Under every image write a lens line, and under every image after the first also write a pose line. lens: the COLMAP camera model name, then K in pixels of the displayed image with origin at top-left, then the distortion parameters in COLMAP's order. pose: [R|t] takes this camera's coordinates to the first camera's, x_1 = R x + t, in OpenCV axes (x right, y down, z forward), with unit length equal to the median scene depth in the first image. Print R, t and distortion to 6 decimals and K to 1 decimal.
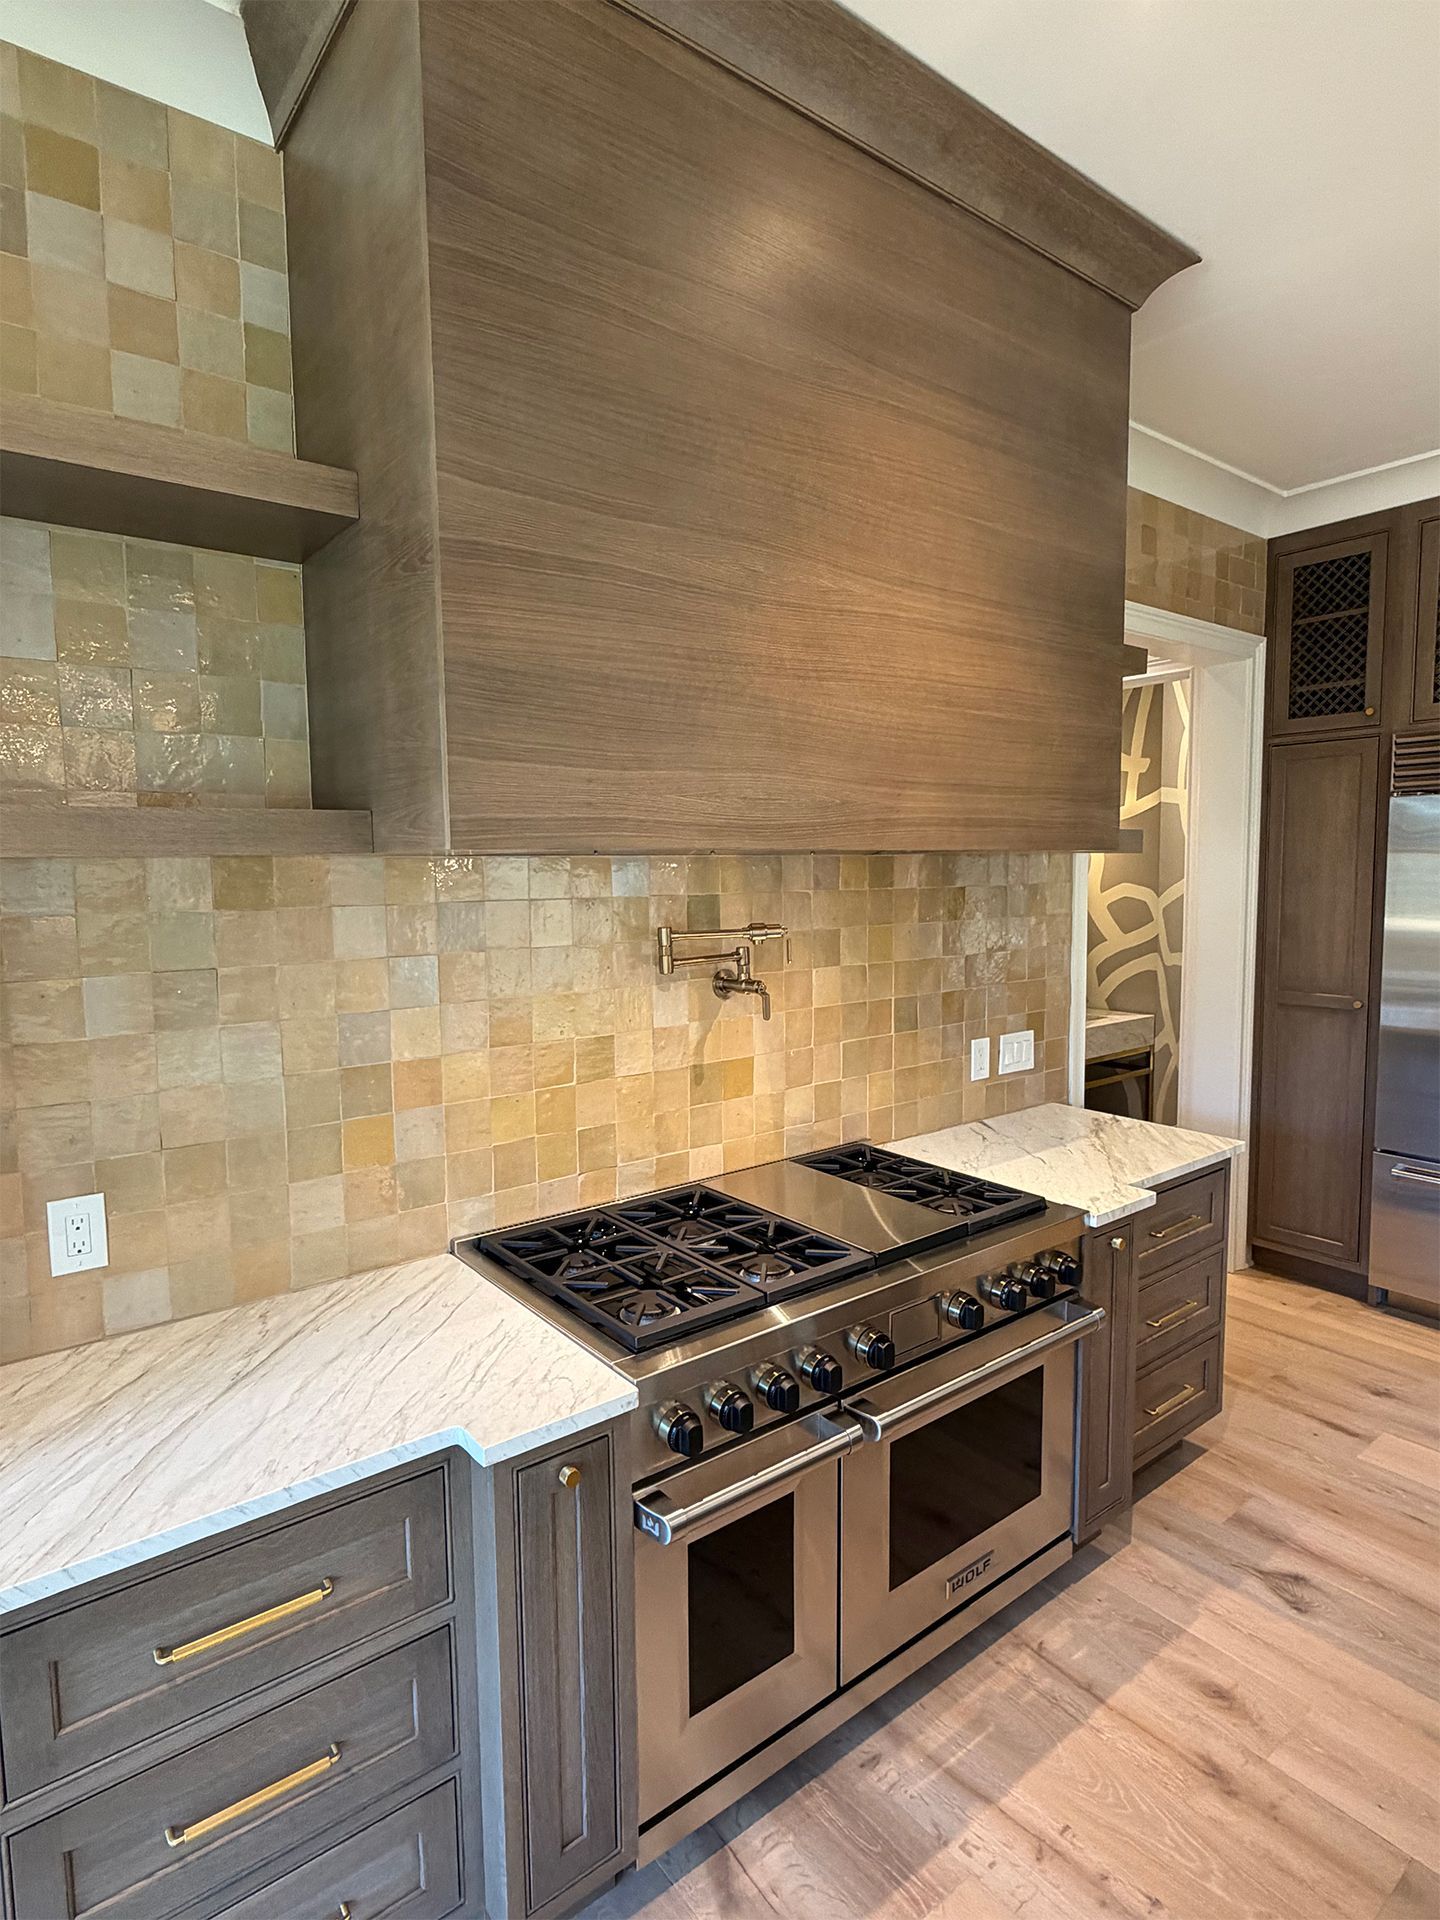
lens RADIAL K [[1027.3, 0, 713.3], [0, 1027.3, 957.7], [0, 0, 1]] dist [-0.018930, -0.002262]
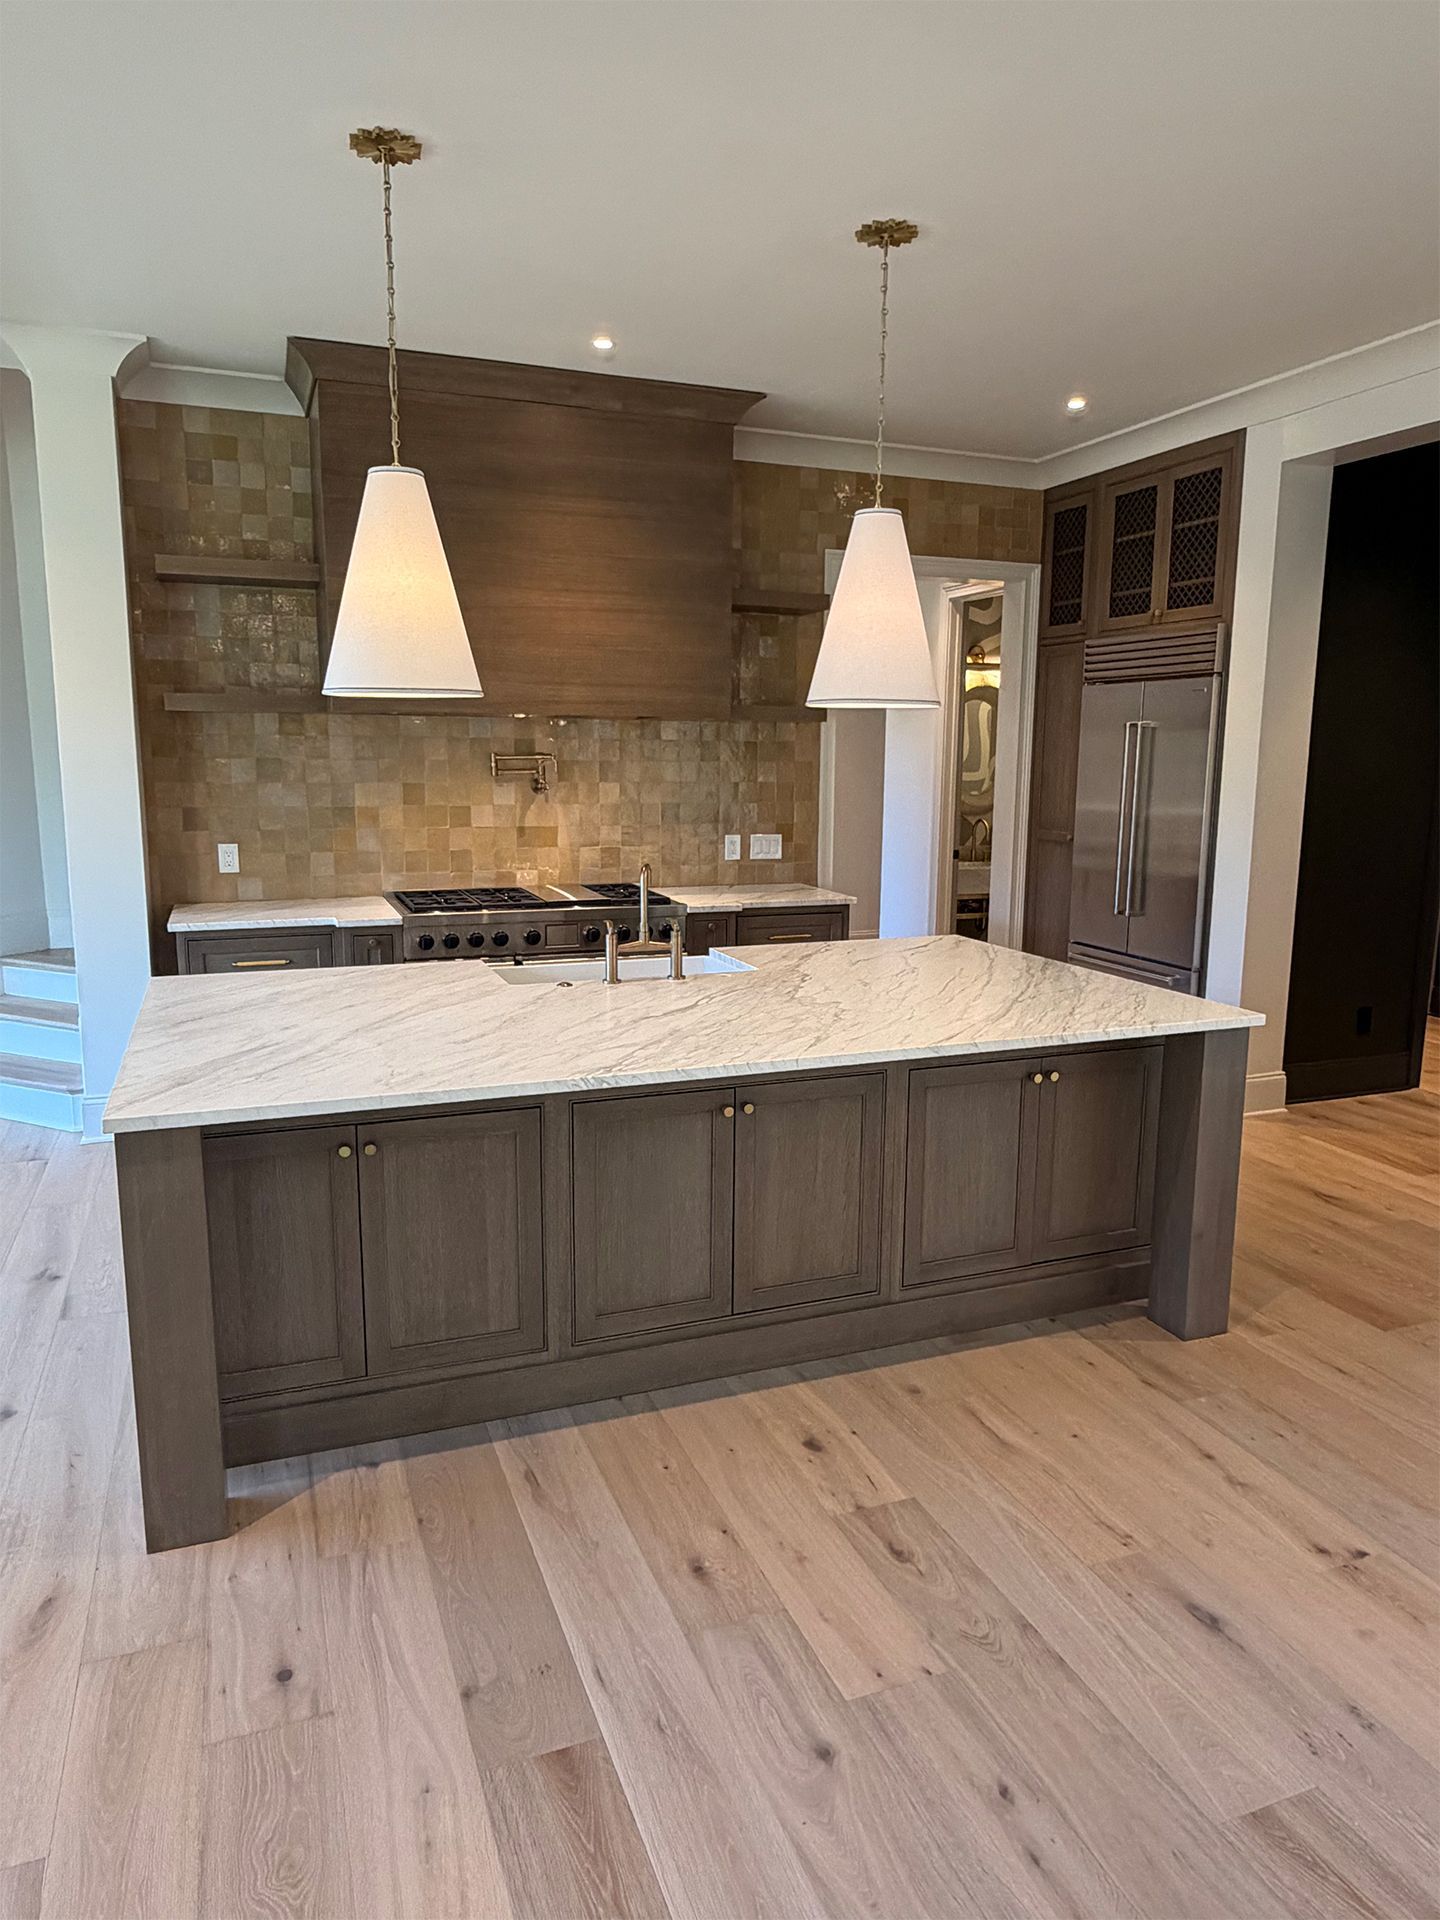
lens RADIAL K [[1303.6, 0, 724.8], [0, 1303.6, 958.5], [0, 0, 1]] dist [-0.006539, 0.001736]
pose [[0.962143, 0.060849, -0.265664, 1.028129], [-0.043713, 0.996592, 0.069951, 0.164996], [0.269015, -0.055690, 0.961524, -1.286397]]
